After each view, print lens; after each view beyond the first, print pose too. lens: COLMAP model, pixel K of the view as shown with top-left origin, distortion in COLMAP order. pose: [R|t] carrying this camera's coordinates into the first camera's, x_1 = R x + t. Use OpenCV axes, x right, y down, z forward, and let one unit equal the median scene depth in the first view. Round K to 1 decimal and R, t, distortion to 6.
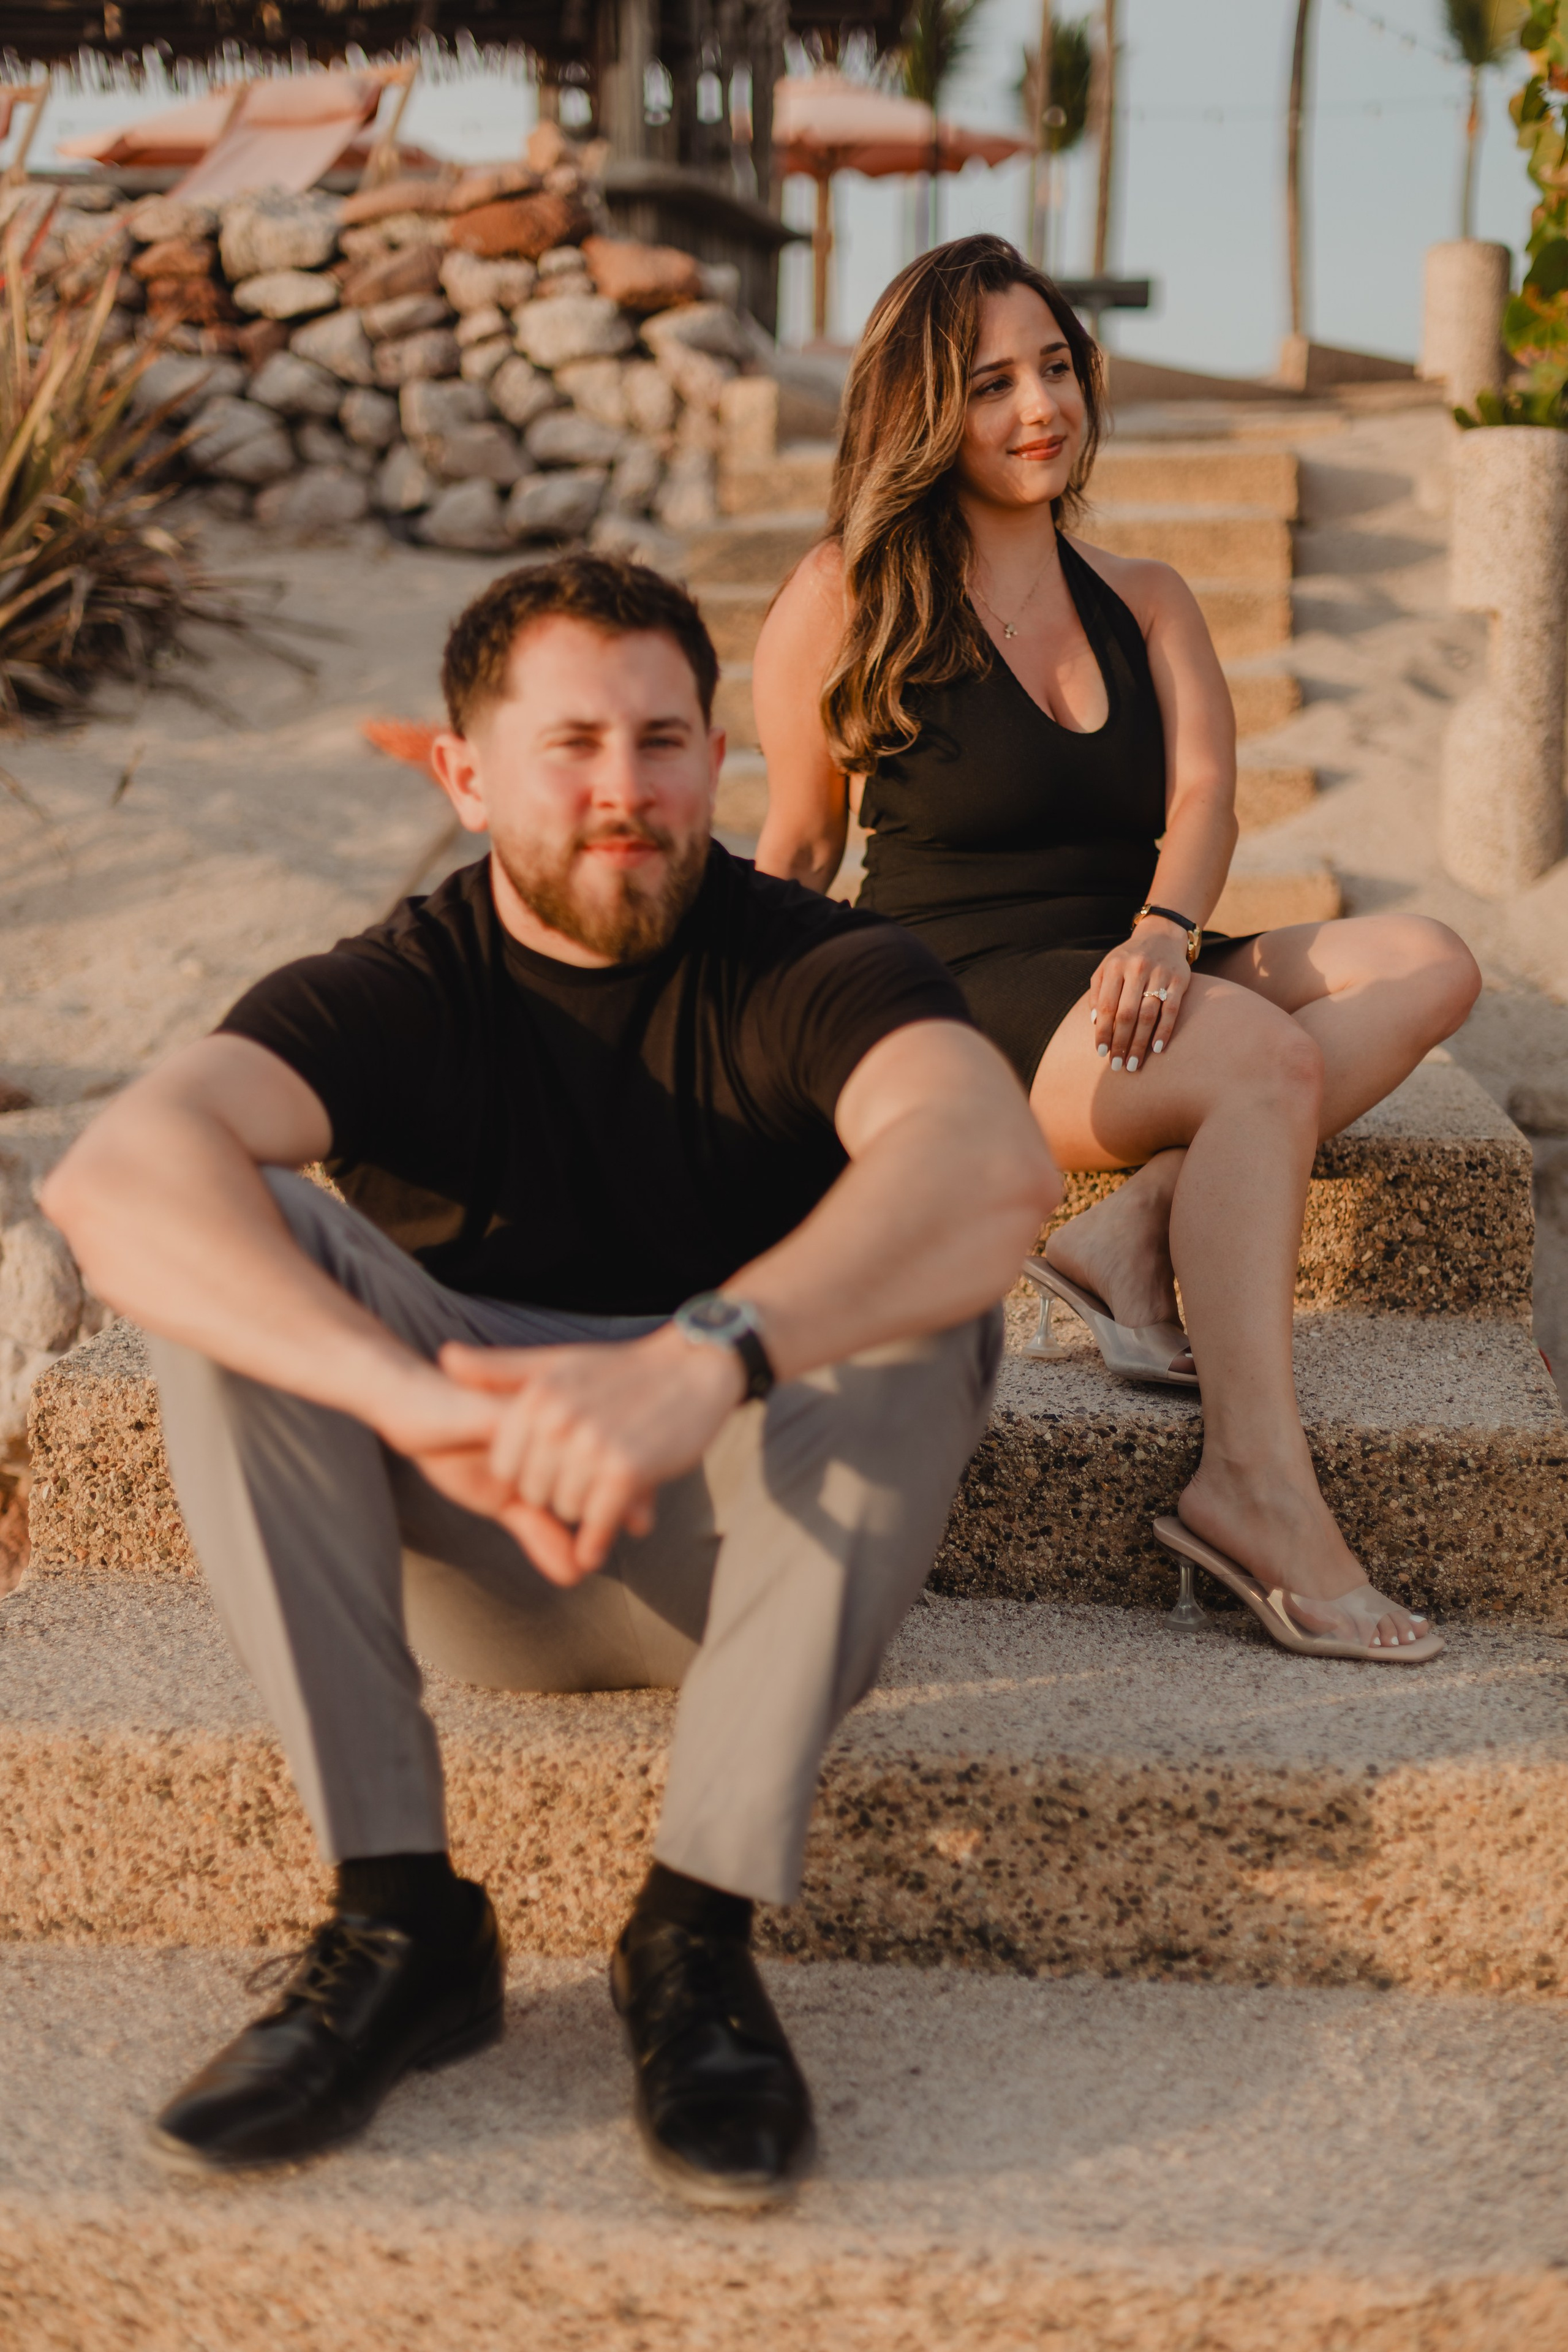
lens RADIAL K [[3339.1, 0, 784.0], [0, 3339.1, 1176.0], [0, 0, 1]] dist [0.002685, -0.042157]
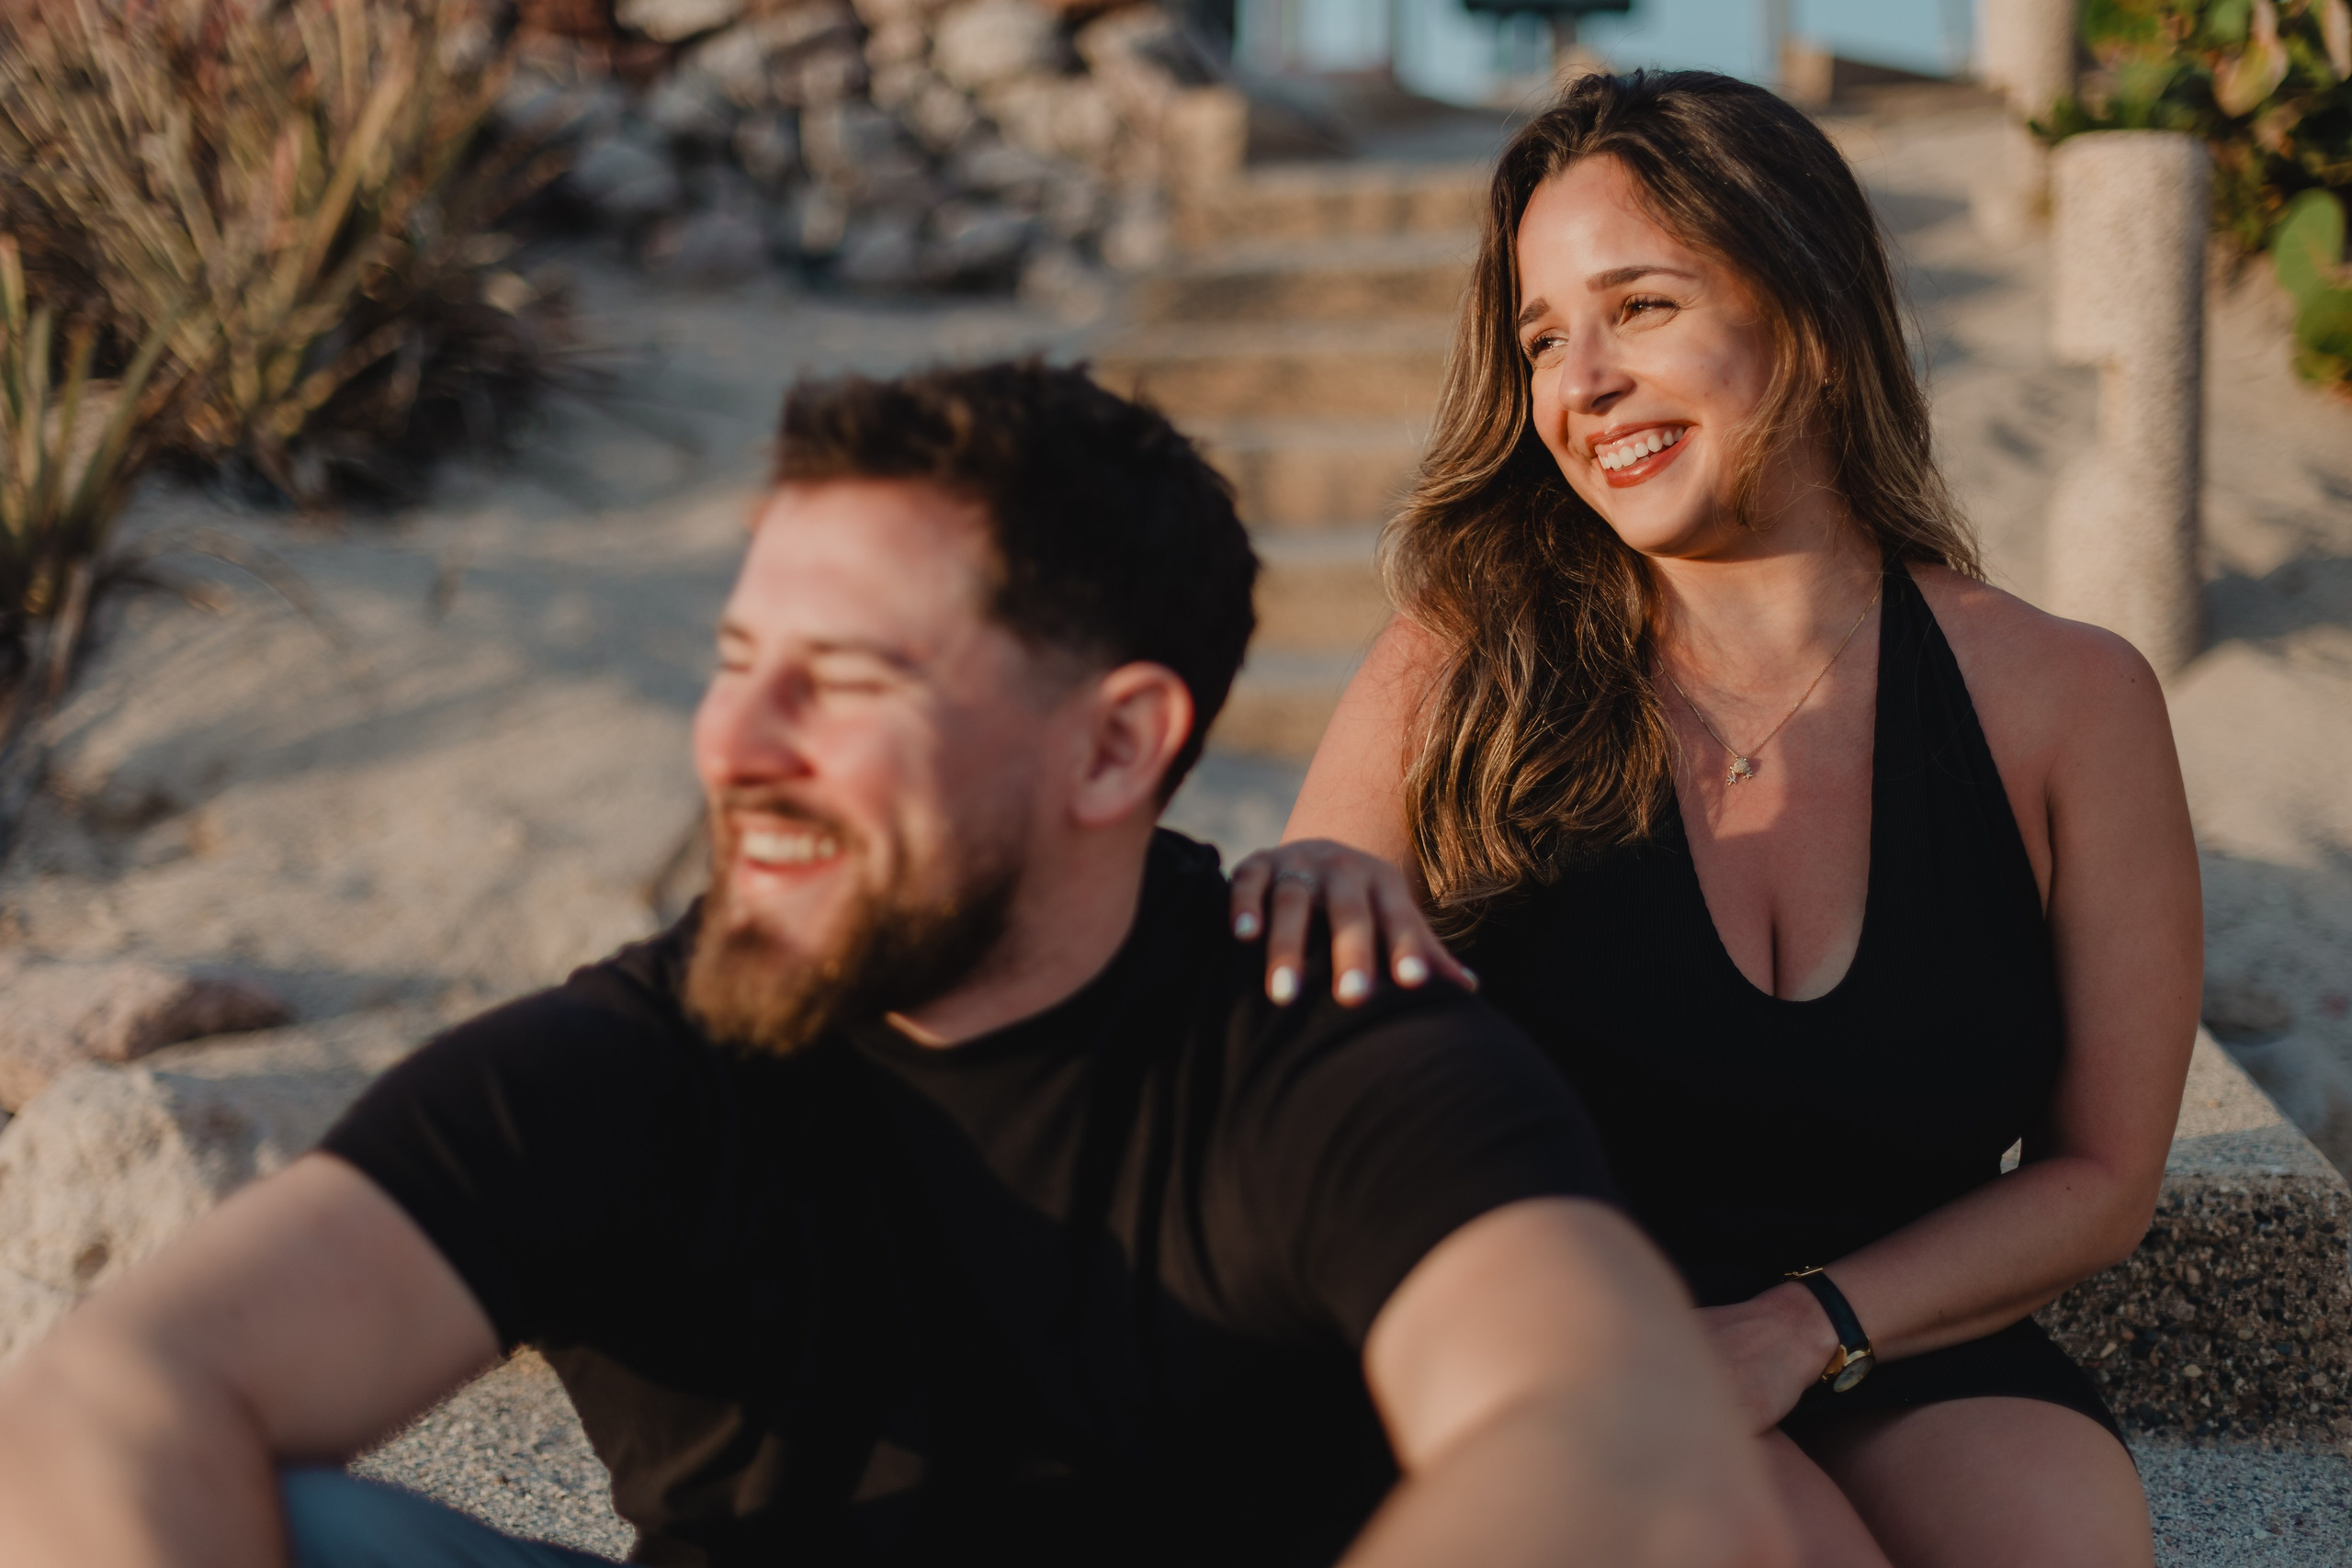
lens RADIAL K [[3462.7, 0, 1176.0], [0, 3462.7, 793.7], [0, 0, 1]] dist [0.014364, -0.103507]
pose [[0.999656, -0.010543, -0.024030, 0.002111], [0.009638, 0.999251, -0.037466, -0.035465], [0.024407, 0.037222, 0.999009, 0.159789]]
